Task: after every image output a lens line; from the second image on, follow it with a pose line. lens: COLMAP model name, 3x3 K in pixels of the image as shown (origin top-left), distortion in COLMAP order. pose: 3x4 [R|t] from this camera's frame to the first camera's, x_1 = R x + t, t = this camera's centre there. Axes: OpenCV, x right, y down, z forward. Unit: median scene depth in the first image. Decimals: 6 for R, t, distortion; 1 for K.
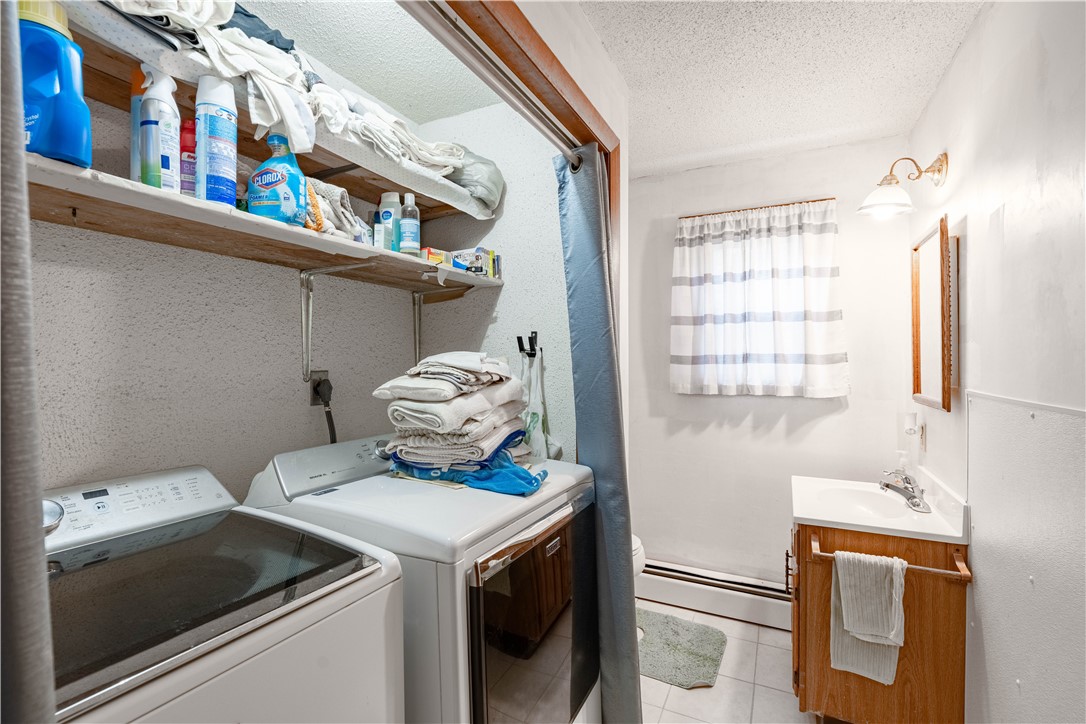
lens RADIAL K [[489.7, 0, 542.1], [0, 489.7, 364.4], [0, 0, 1]] dist [0.001941, 0.000202]
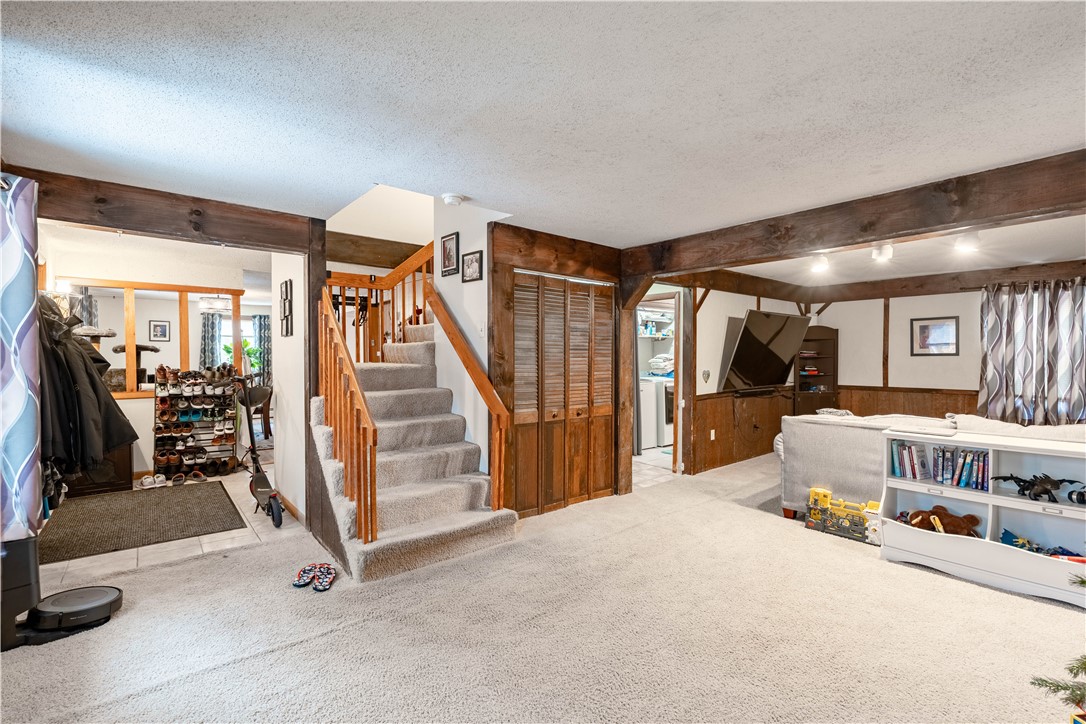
lens RADIAL K [[489.7, 0, 542.7], [0, 489.7, 362.1], [0, 0, 1]] dist [0.001941, 0.000202]
pose [[0.918513, 0.003267, -0.395377, 0.701768], [-0.000320, 0.999972, 0.007519, 0.020798], [0.395391, -0.006780, 0.918488, -4.256107]]
